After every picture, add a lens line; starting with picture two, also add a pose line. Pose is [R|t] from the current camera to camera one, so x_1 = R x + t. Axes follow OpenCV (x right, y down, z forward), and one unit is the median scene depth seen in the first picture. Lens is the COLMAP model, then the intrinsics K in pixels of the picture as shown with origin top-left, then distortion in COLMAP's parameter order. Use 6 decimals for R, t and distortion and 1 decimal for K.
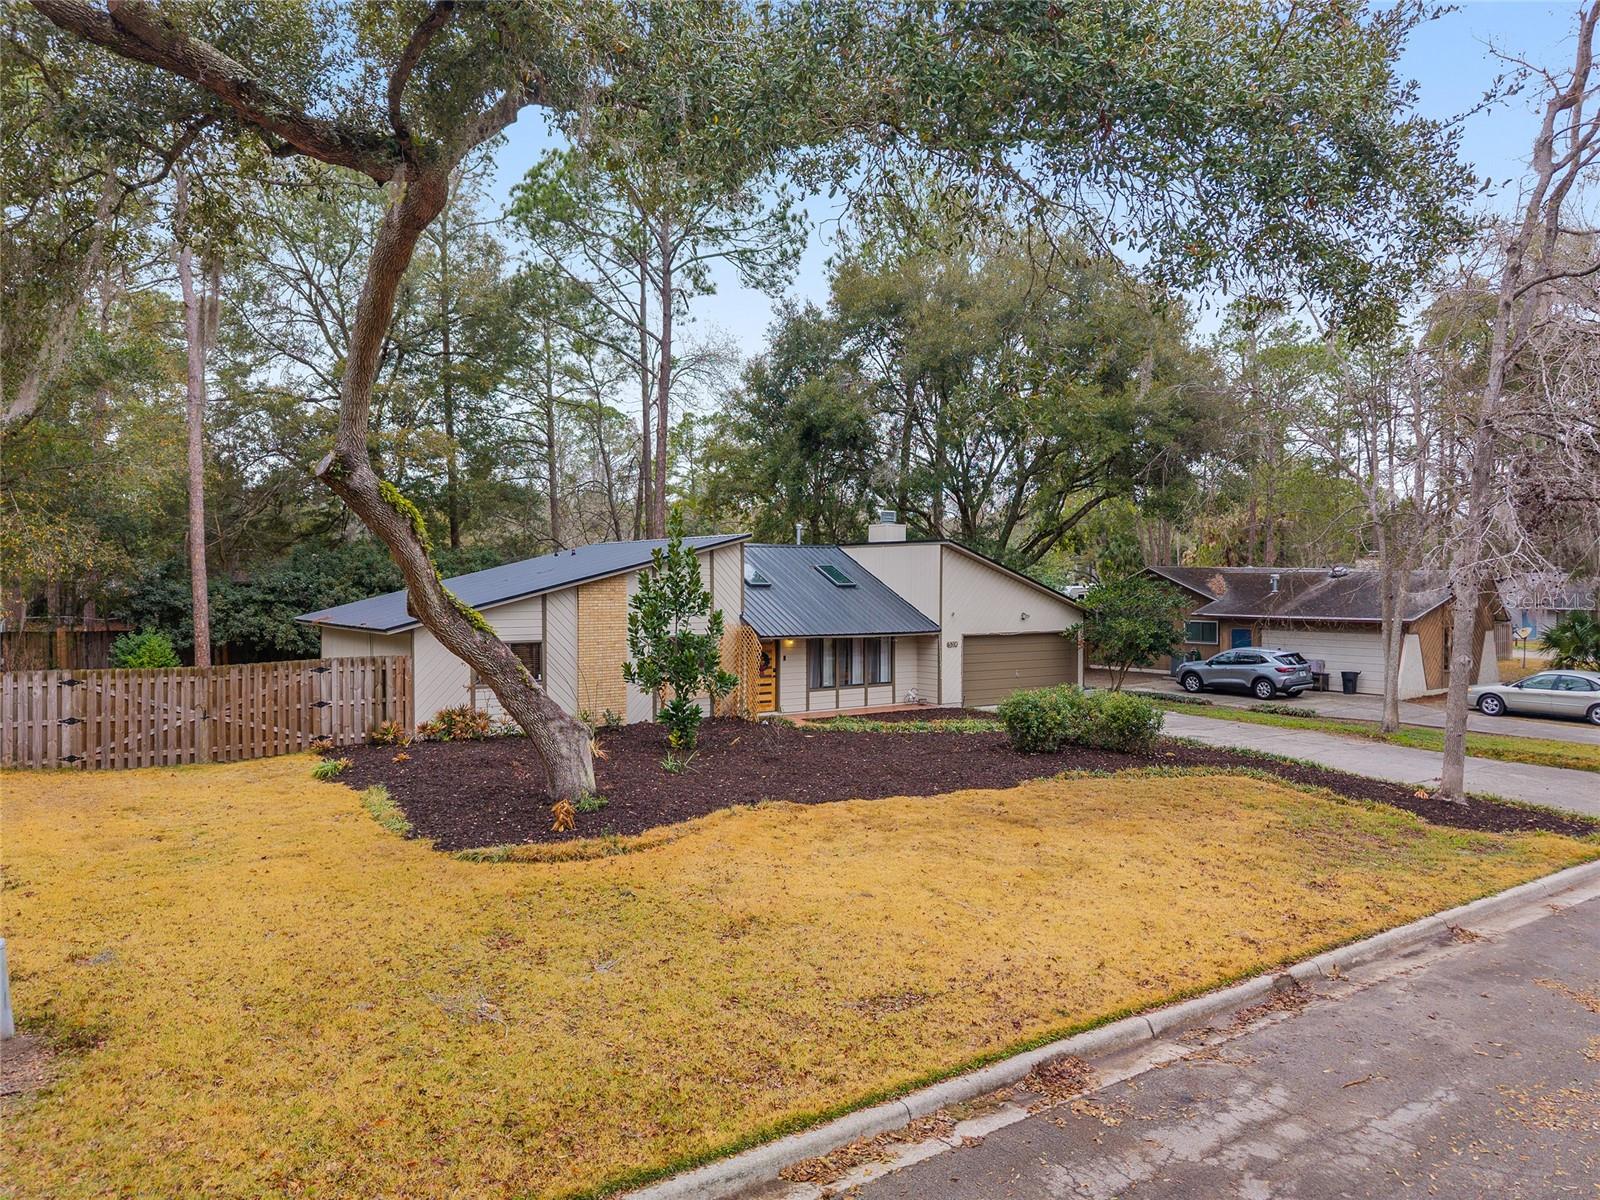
lens RADIAL K [[1076.1, 0, 816.0], [0, 1076.1, 586.1], [0, 0, 1]] dist [0.042927, -0.038732]
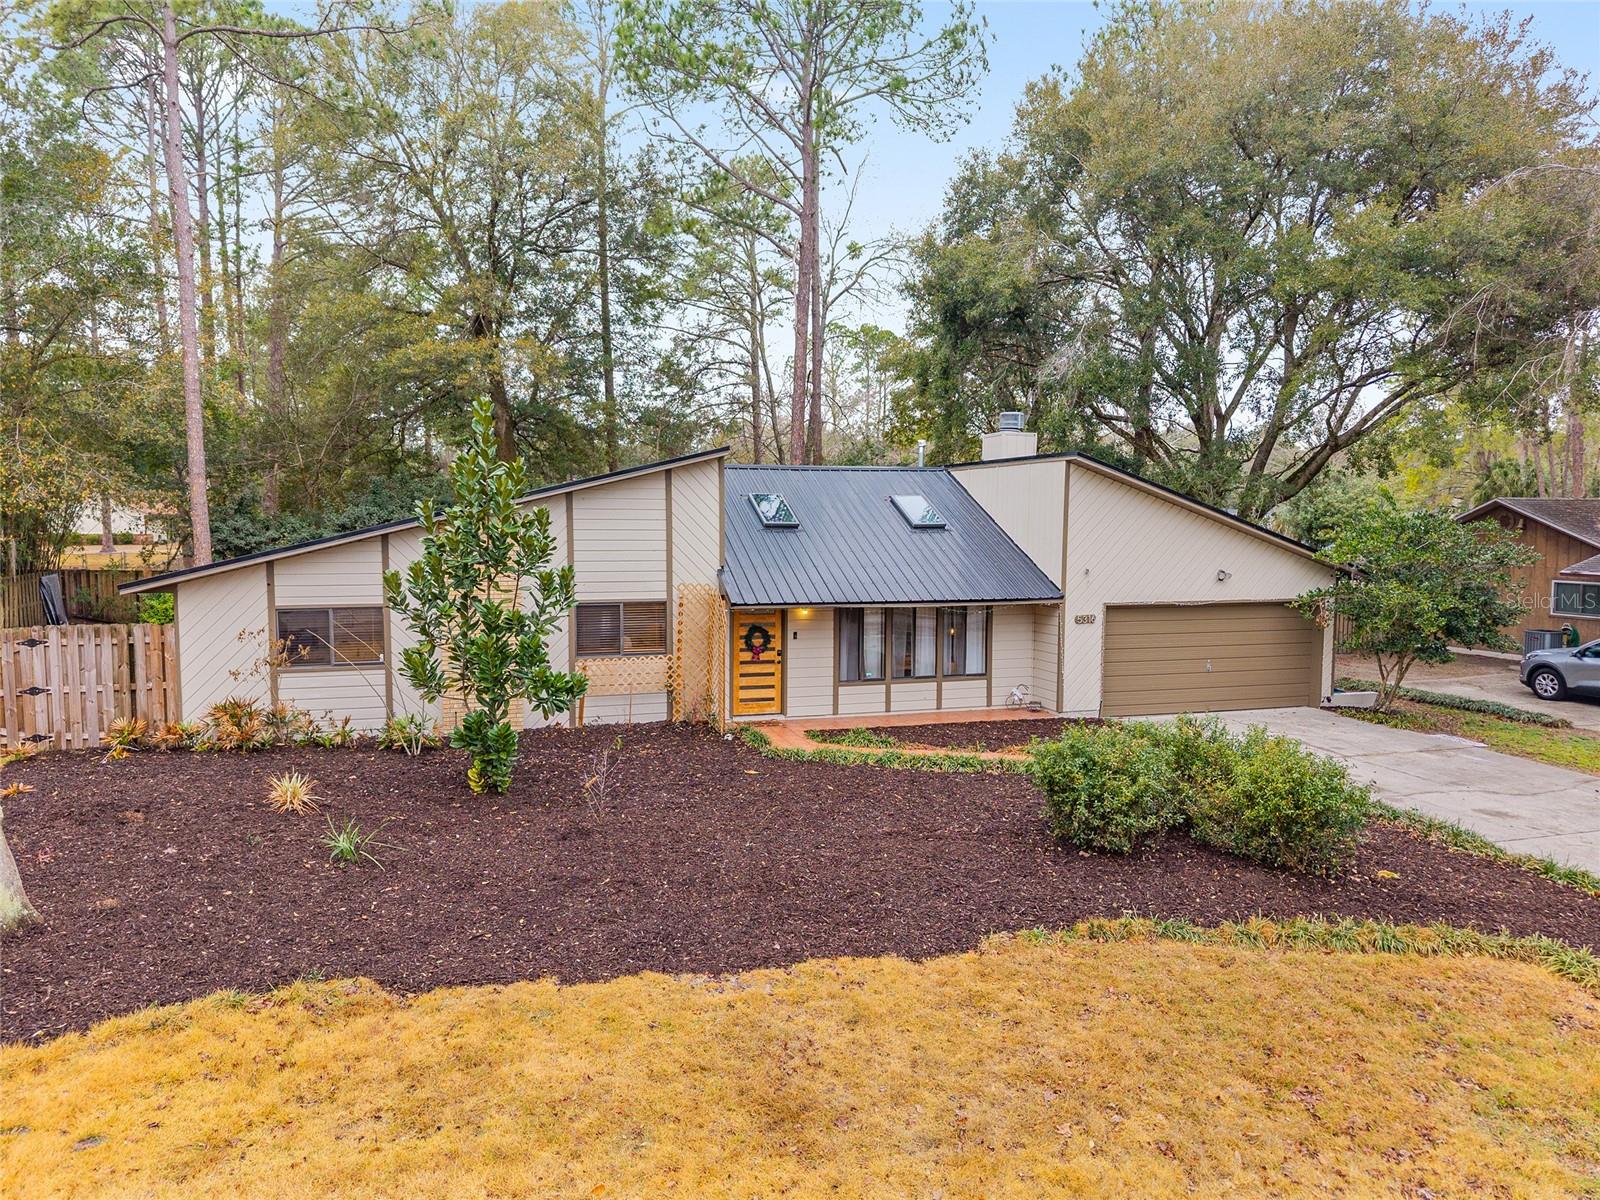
lens RADIAL K [[1089.8, 0, 800.0], [0, 1089.8, 600.0], [0, 0, 1]] dist [0.003428, -0.005782]
pose [[0.949073, 0.024413, -0.314109, 0.177981], [-0.002809, 0.997609, 0.069049, -0.000742], [0.315044, -0.064650, 0.946873, 0.359531]]
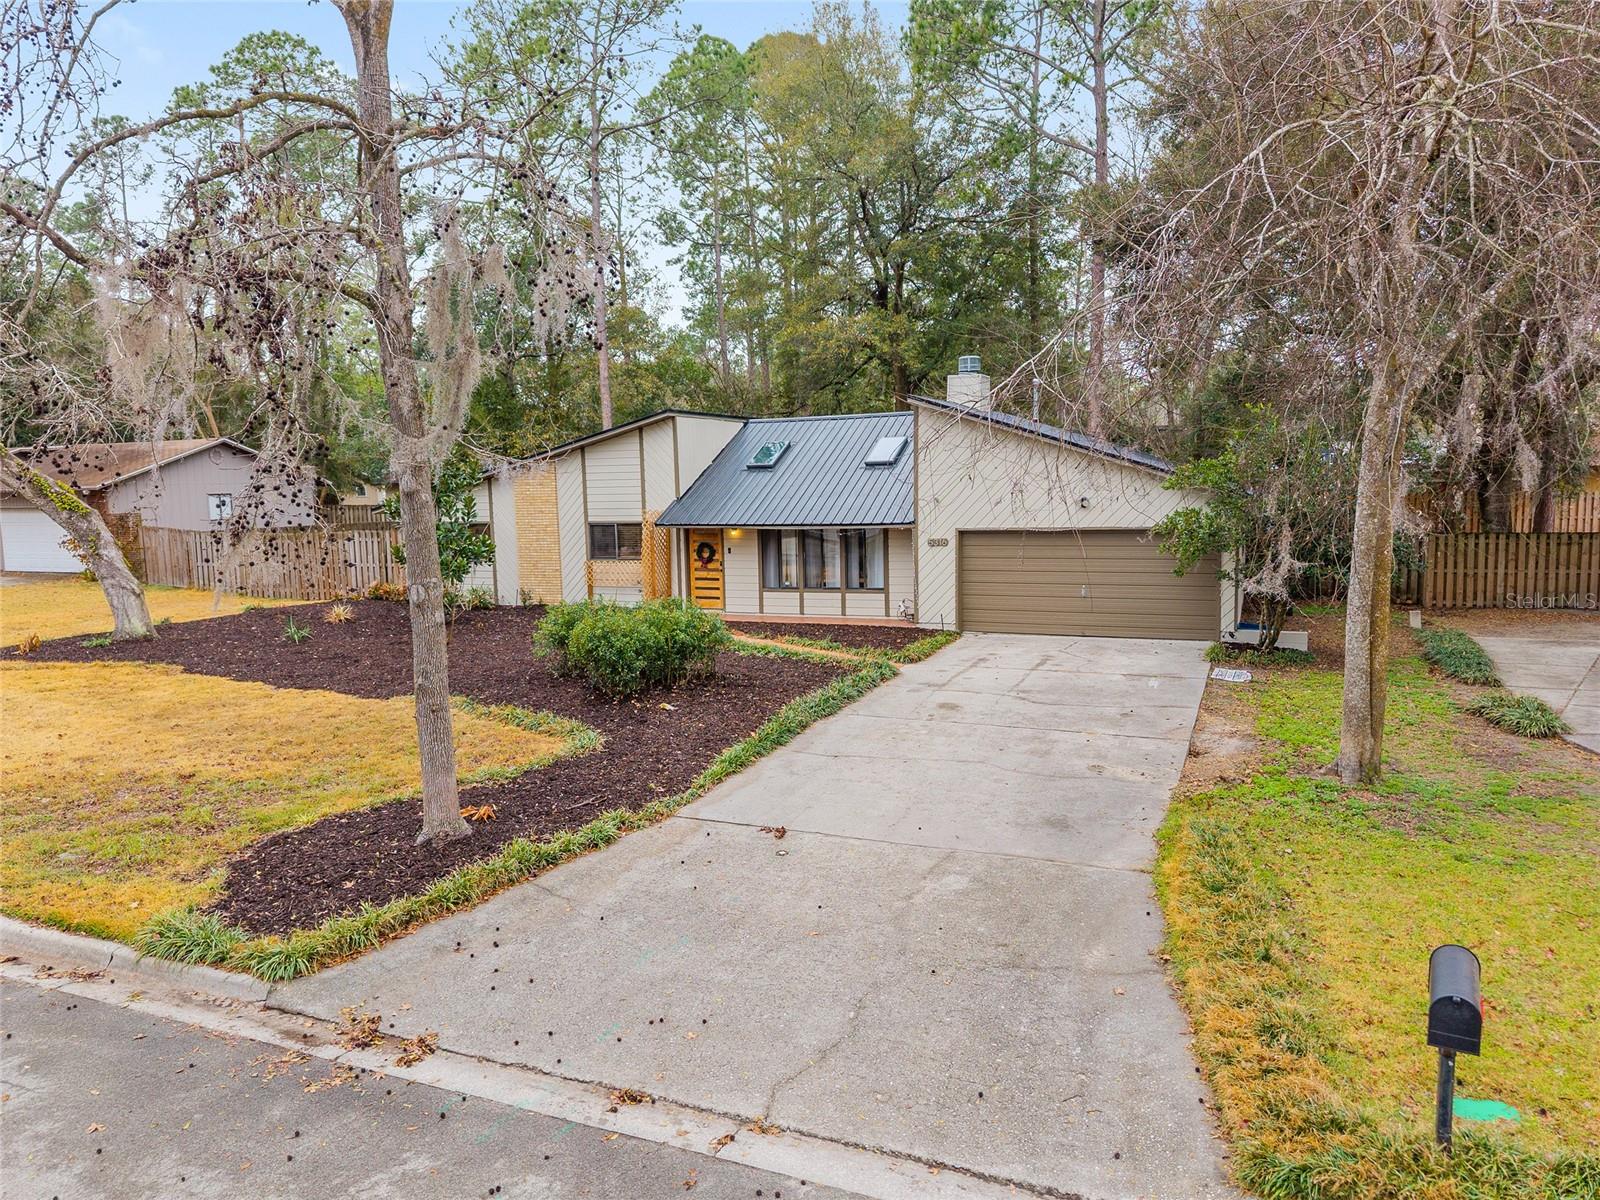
lens RADIAL K [[1121.1, 0, 800.0], [0, 1121.1, 600.0], [0, 0, 1]] dist [-0.000040, -0.000873]
pose [[0.513970, 0.076408, -0.854399, 0.762072], [0.021114, 0.994596, 0.101647, 0.015140], [0.857548, -0.070283, 0.509579, 0.565159]]
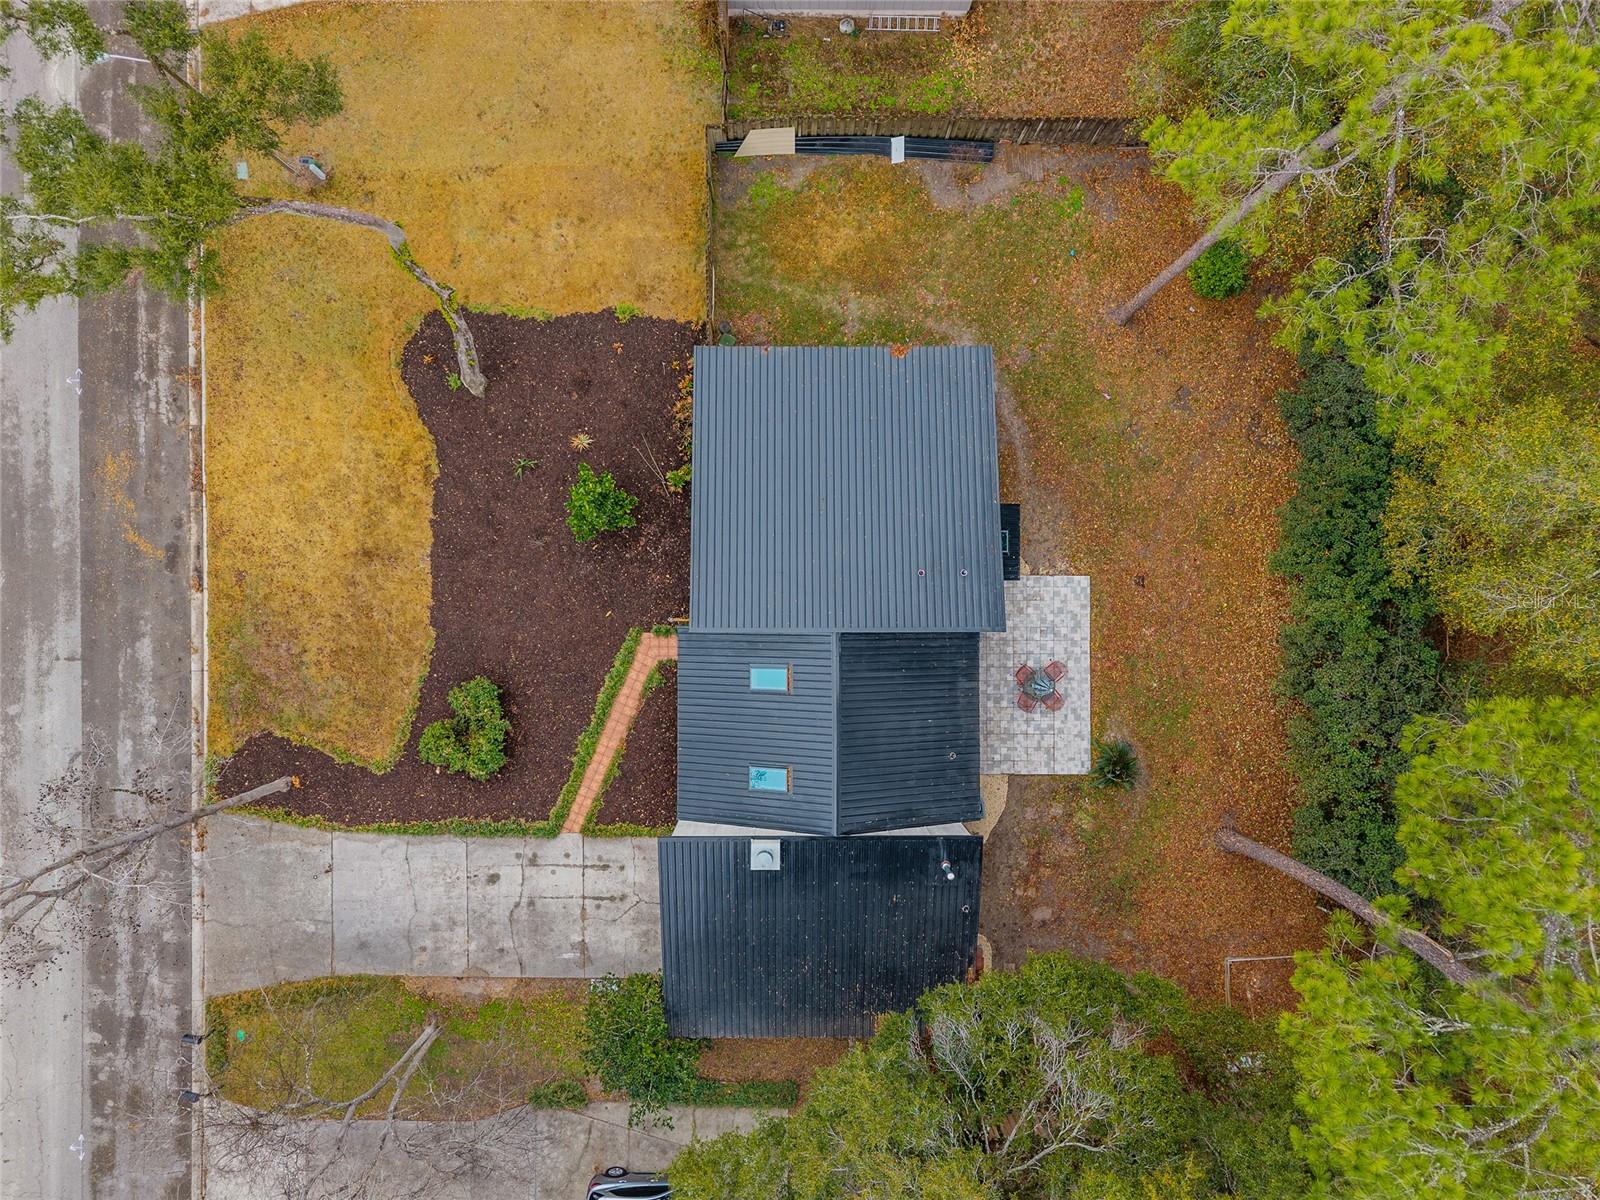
lens RADIAL K [[1089.8, 0, 800.0], [0, 1089.8, 600.0], [0, 0, 1]] dist [0.003428, -0.005782]
pose [[-0.591613, 0.806201, 0.005916, -0.156614], [-0.006561, -0.012152, 0.999905, -1.140699], [0.806196, 0.591517, 0.012478, 0.993272]]
